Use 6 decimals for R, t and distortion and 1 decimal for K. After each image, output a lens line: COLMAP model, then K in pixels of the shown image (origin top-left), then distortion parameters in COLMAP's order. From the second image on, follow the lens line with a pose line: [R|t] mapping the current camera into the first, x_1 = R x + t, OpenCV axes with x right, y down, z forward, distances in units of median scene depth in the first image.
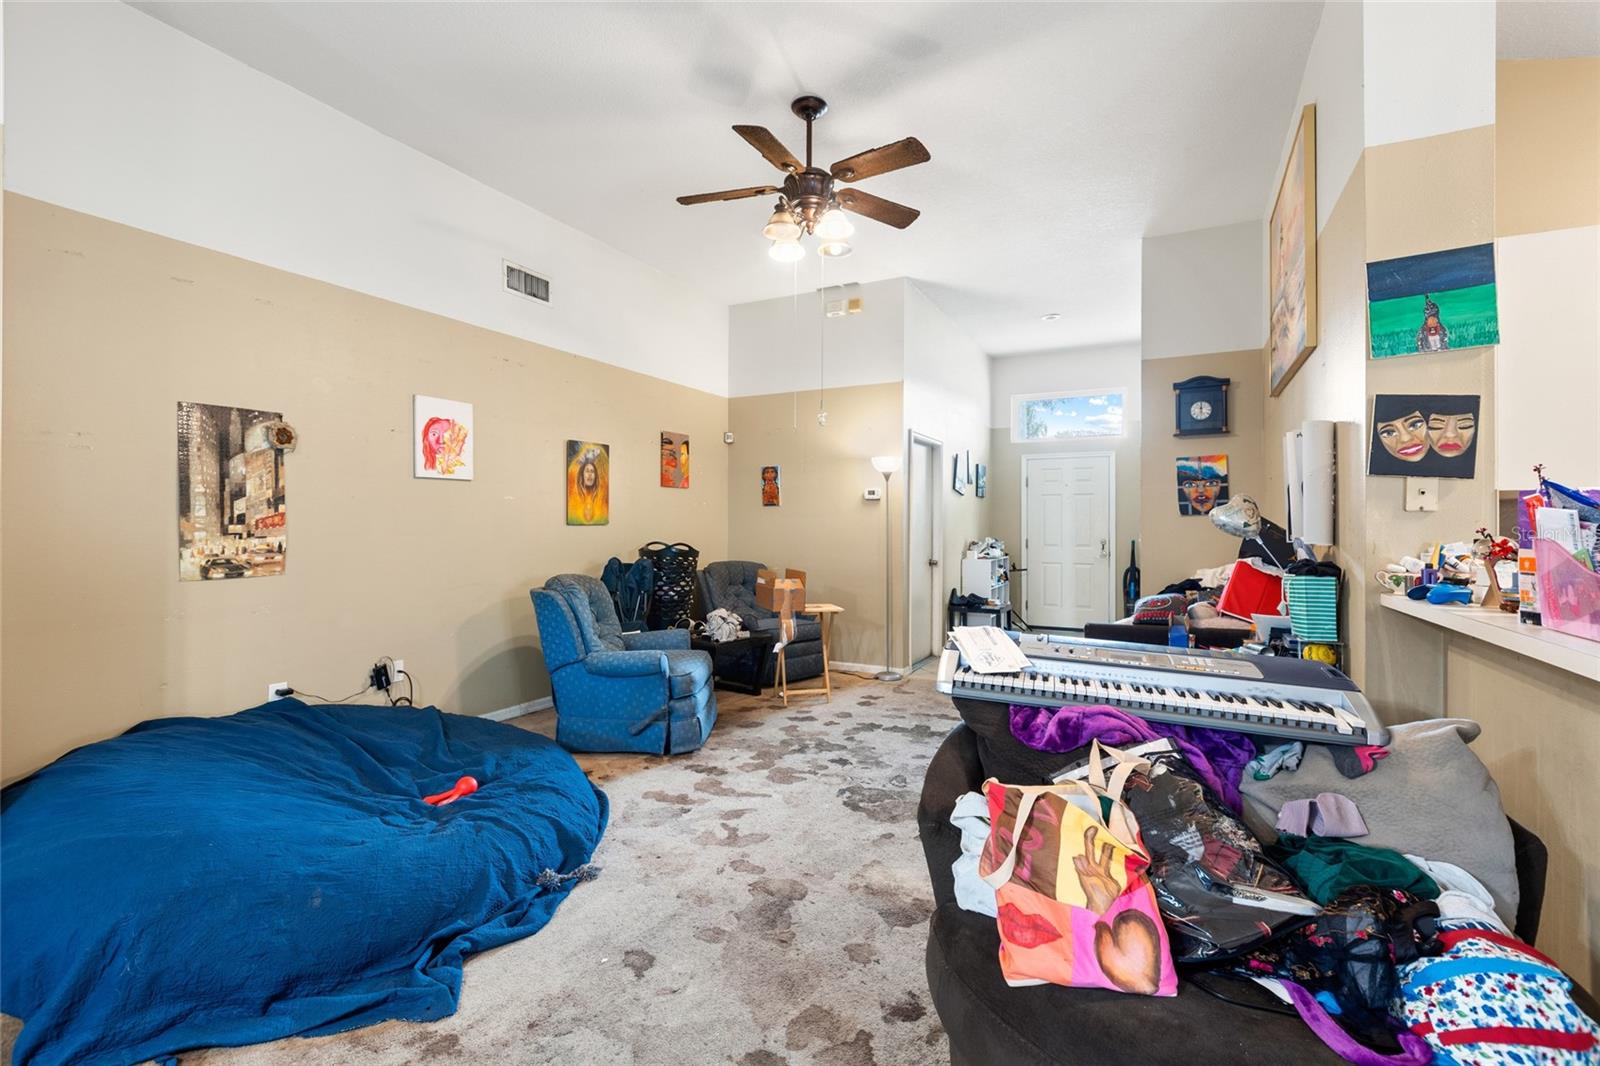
lens RADIAL K [[720.9, 0, 805.2], [0, 720.9, 516.3], [0, 0, 1]] dist [0.002111, 0.000653]
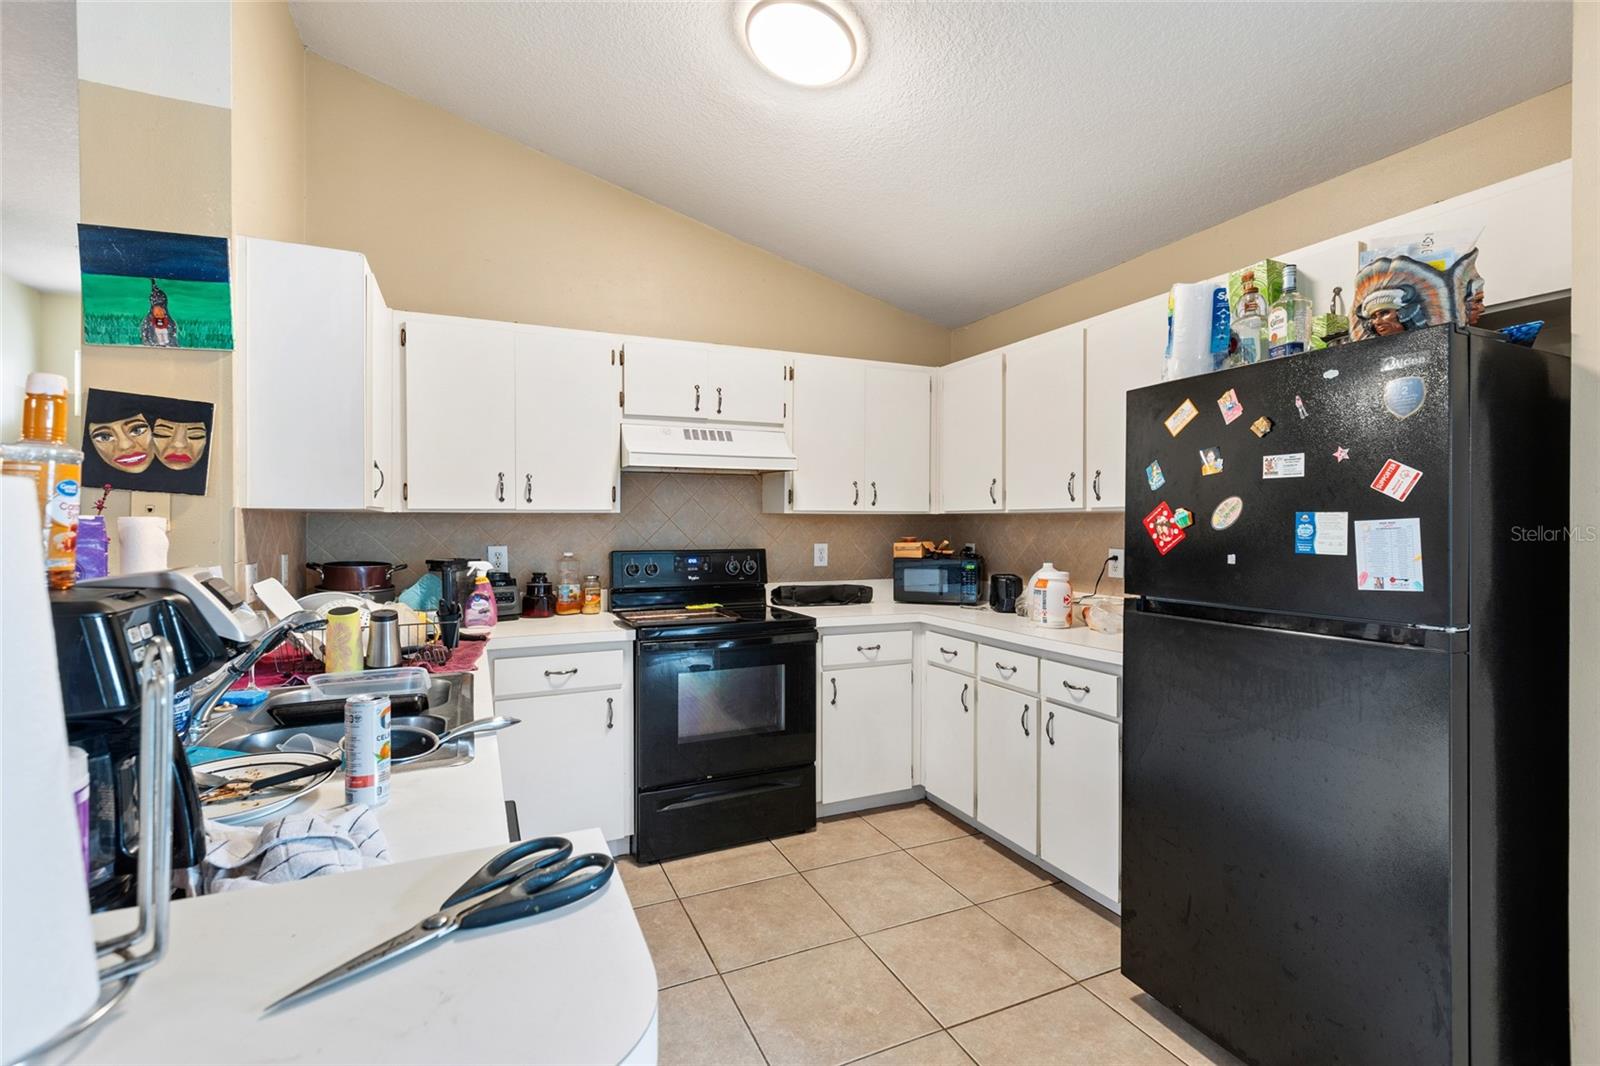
lens RADIAL K [[720.9, 0, 795.1], [0, 720.9, 524.1], [0, 0, 1]] dist [0.002111, 0.000653]
pose [[0.620268, -0.008420, 0.784345, 0.454303], [-0.006796, 0.999847, 0.016108, -0.024158], [-0.784361, -0.015322, 0.620116, -0.092671]]
